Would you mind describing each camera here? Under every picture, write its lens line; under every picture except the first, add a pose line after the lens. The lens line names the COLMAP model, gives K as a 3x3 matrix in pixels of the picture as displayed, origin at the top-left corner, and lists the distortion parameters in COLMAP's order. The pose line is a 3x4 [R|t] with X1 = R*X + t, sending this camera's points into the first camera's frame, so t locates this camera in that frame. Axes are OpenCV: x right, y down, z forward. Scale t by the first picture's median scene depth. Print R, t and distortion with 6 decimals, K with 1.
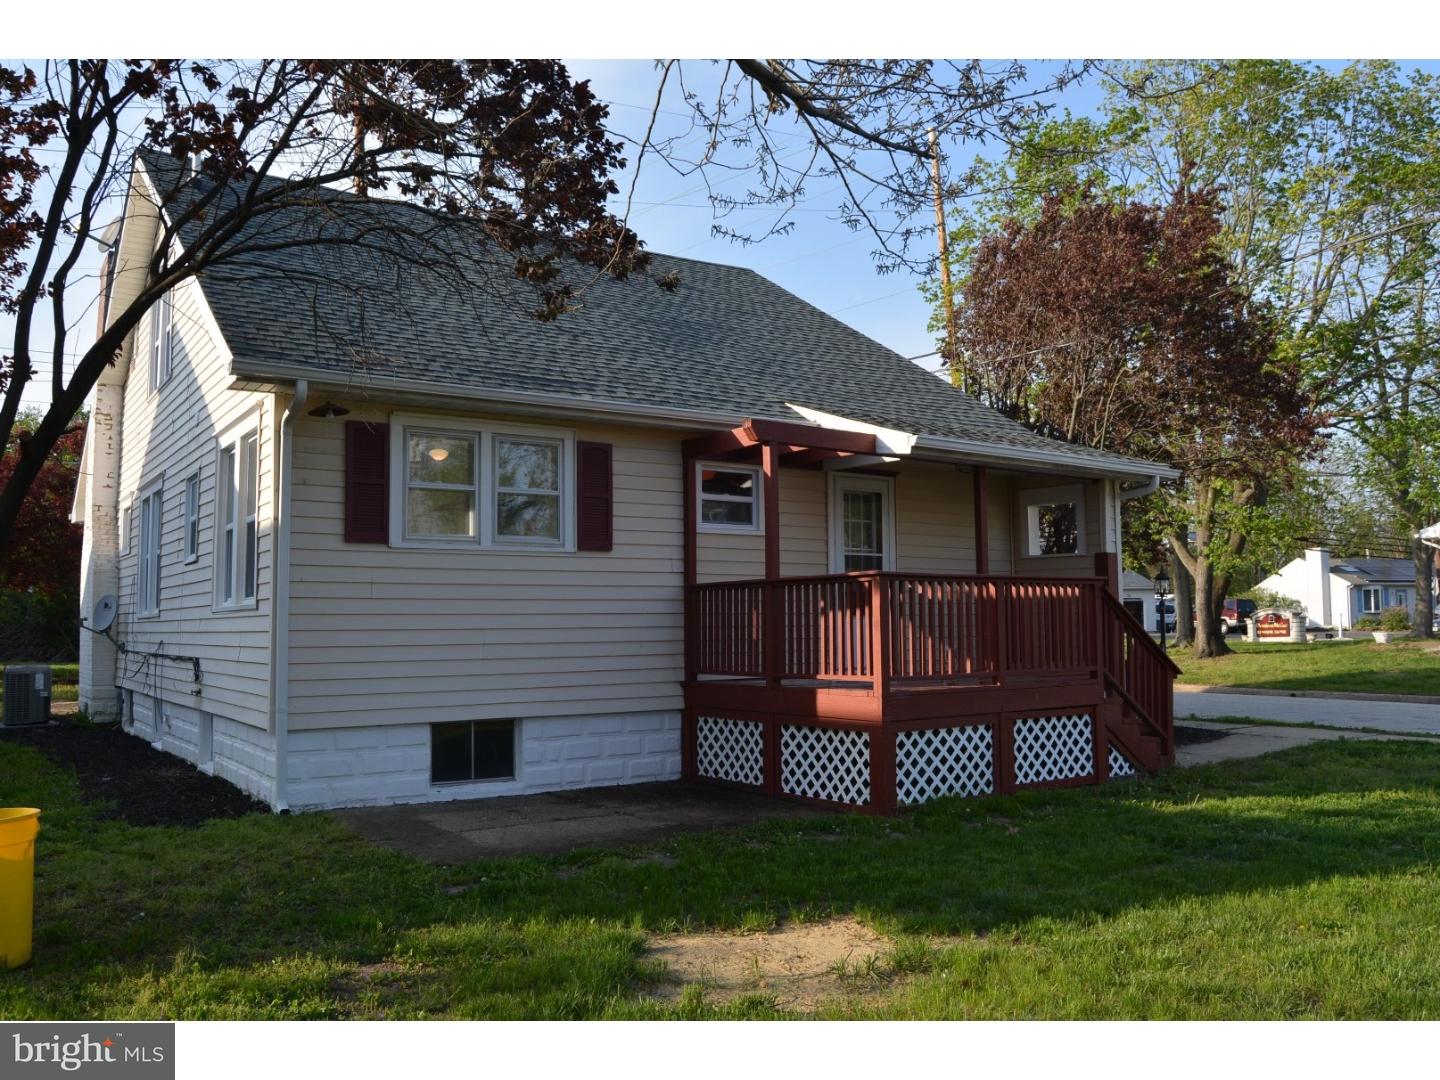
lens RADIAL K [[1132.3, 0, 720.0], [0, 1132.3, 540.0], [0, 0, 1]] dist [-0.078241, 0.002786]
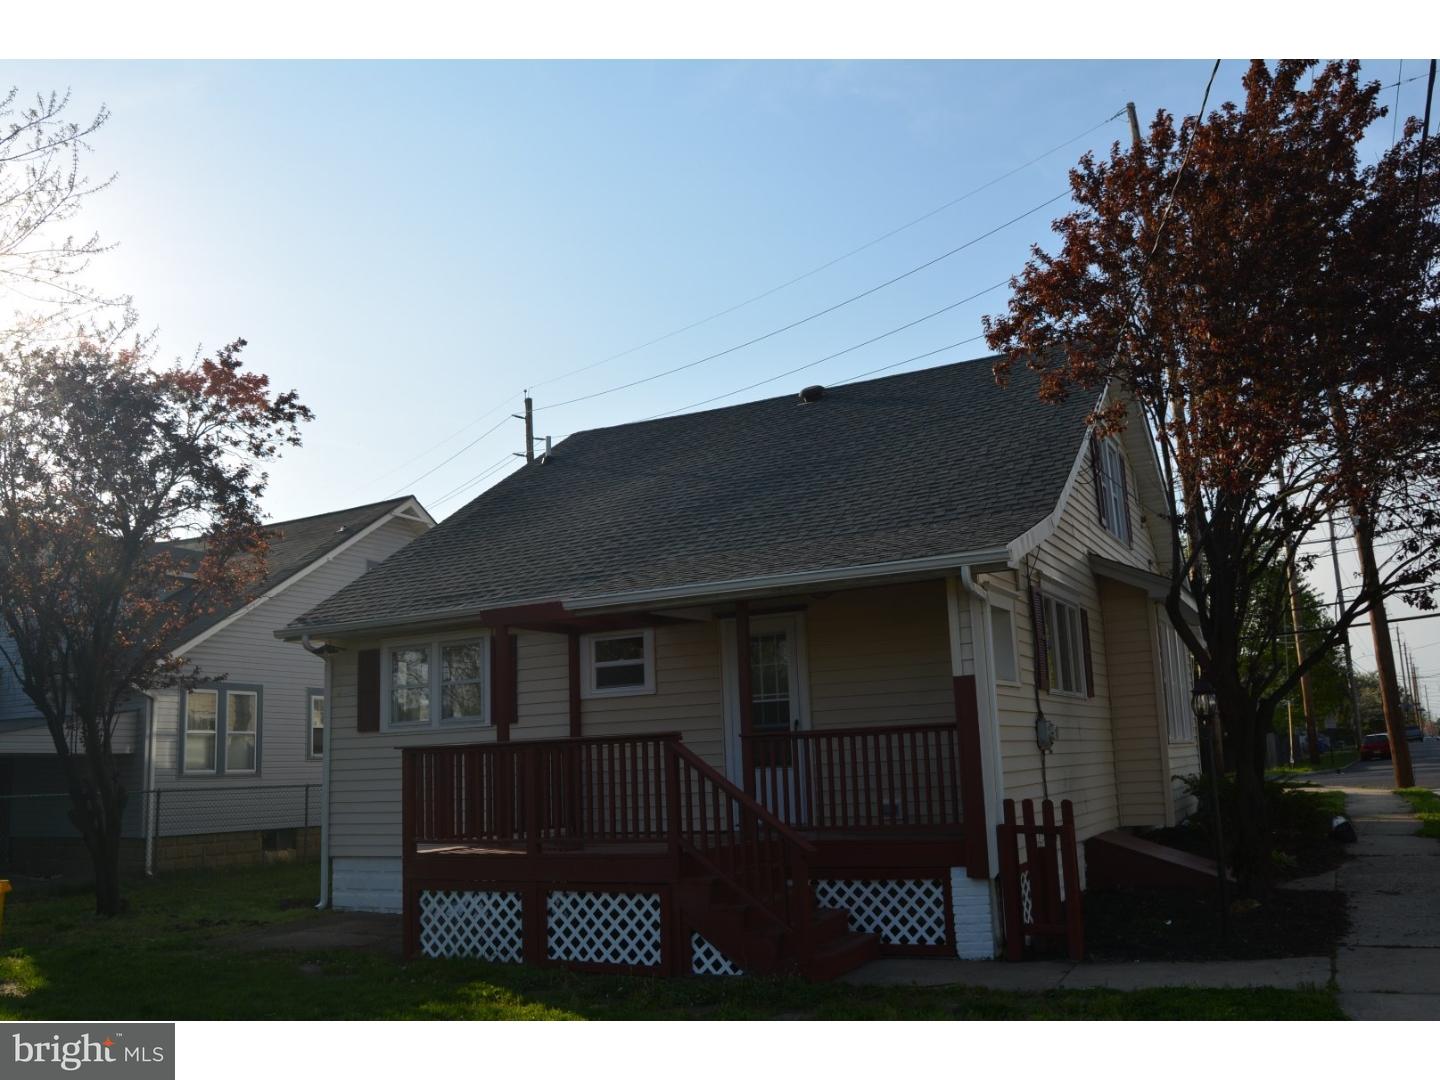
lens RADIAL K [[1132.3, 0, 720.0], [0, 1132.3, 540.0], [0, 0, 1]] dist [-0.078241, 0.002786]
pose [[0.493925, -0.182517, -0.850133, 1.168546], [0.099933, 0.983158, -0.153016, 0.025983], [0.863743, -0.009378, 0.503846, 0.626781]]
